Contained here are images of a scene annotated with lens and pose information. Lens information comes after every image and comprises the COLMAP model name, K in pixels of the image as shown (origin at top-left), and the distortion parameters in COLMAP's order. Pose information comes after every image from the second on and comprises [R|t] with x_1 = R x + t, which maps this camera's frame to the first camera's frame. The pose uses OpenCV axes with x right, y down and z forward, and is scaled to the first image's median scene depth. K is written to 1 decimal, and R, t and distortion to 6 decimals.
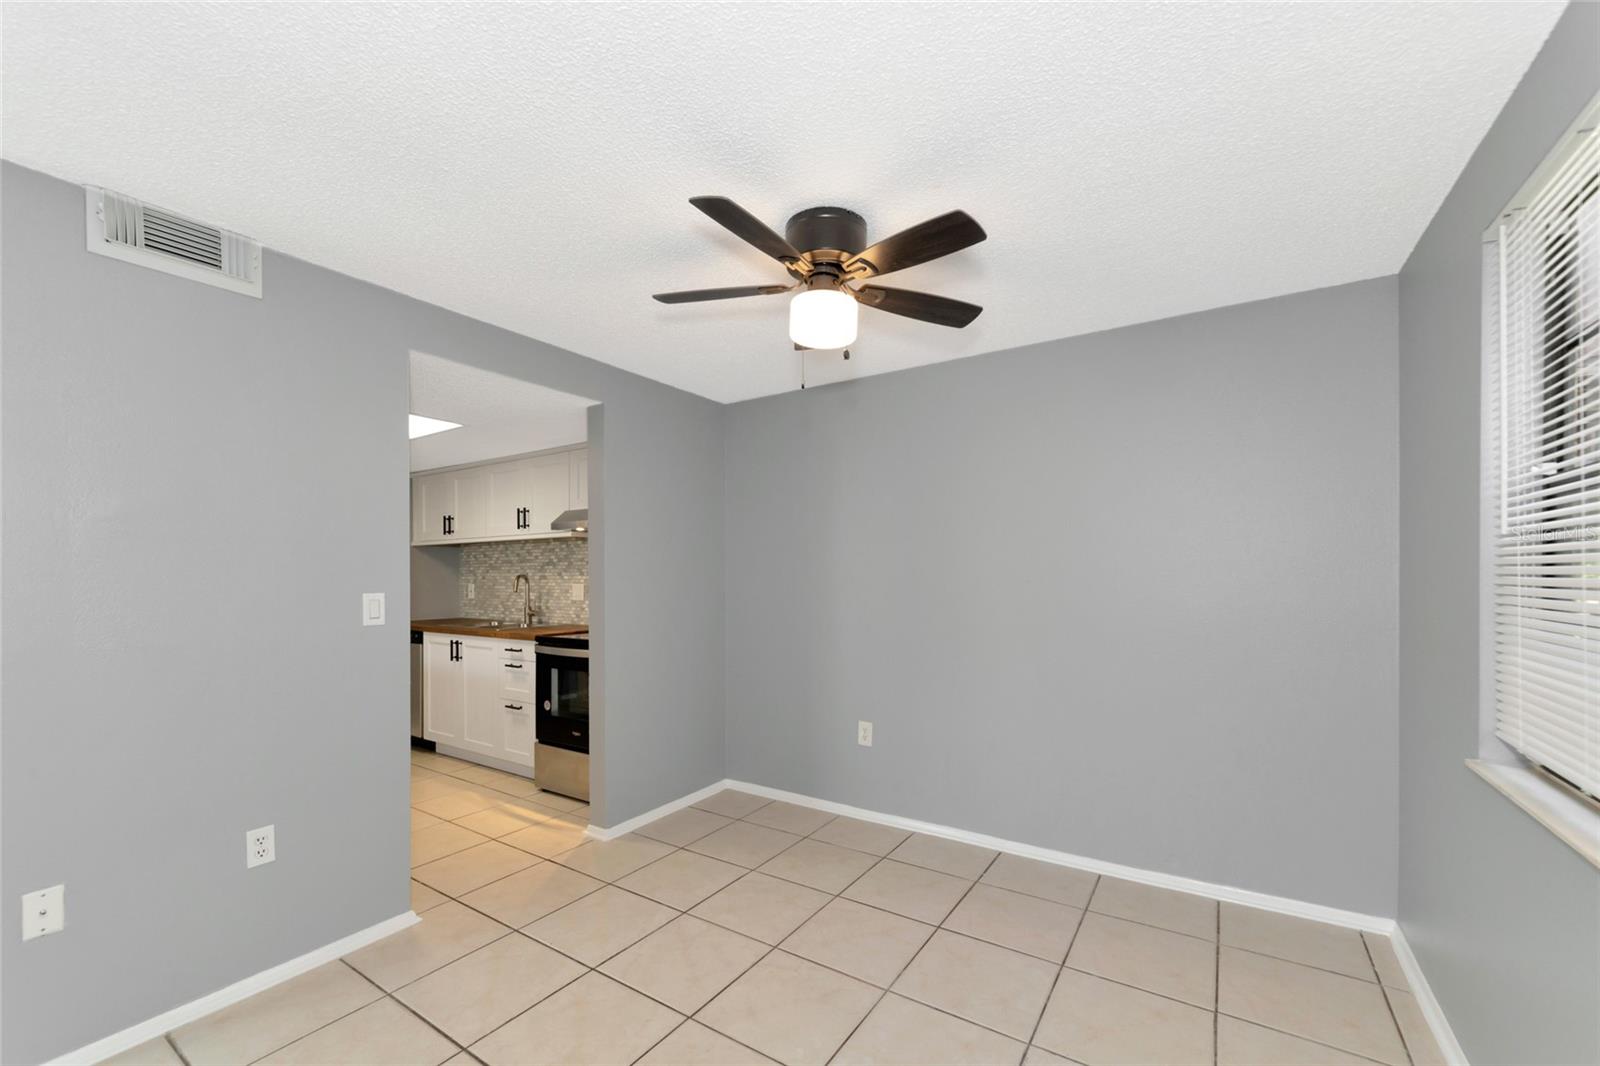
lens RADIAL K [[635.4, 0, 802.9], [0, 635.4, 582.2], [0, 0, 1]] dist [-0.013464, 0.000591]
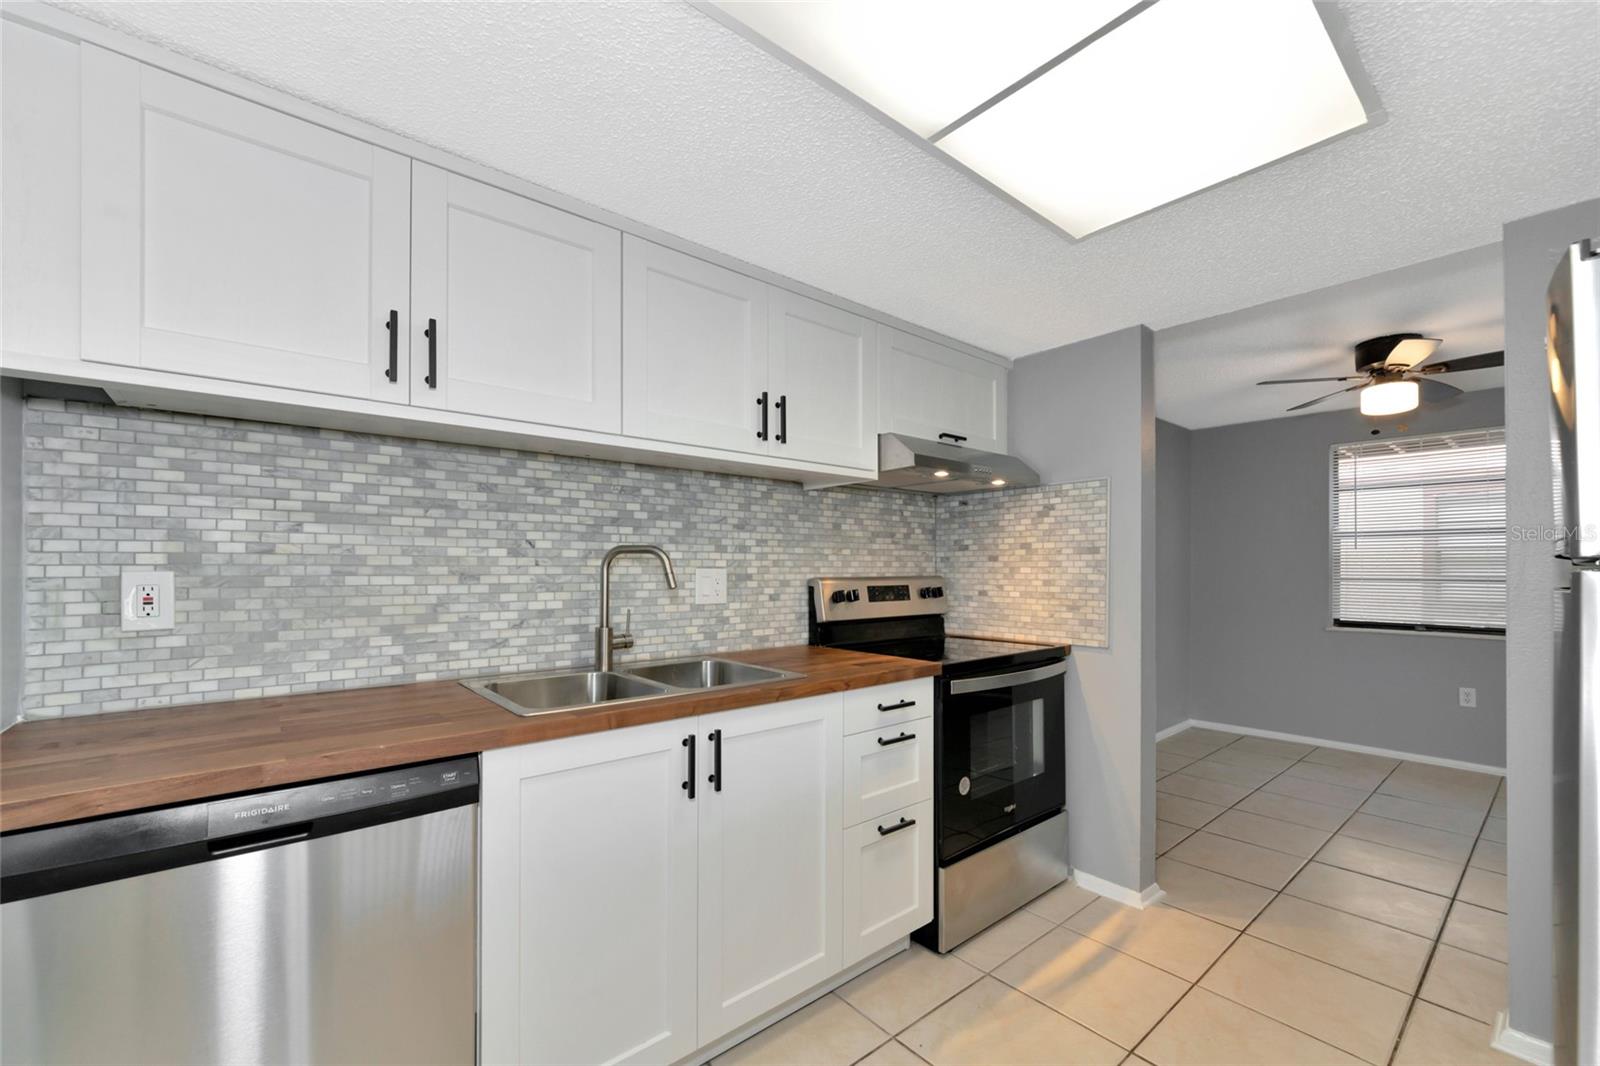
lens RADIAL K [[635.4, 0, 786.7], [0, 635.4, 570.9], [0, 0, 1]] dist [-0.013464, 0.000591]
pose [[0.311298, 0.005848, 0.950295, -0.947293], [0.010955, 0.999893, -0.009742, 0.011016], [-0.950249, 0.013444, 0.311200, 0.943960]]
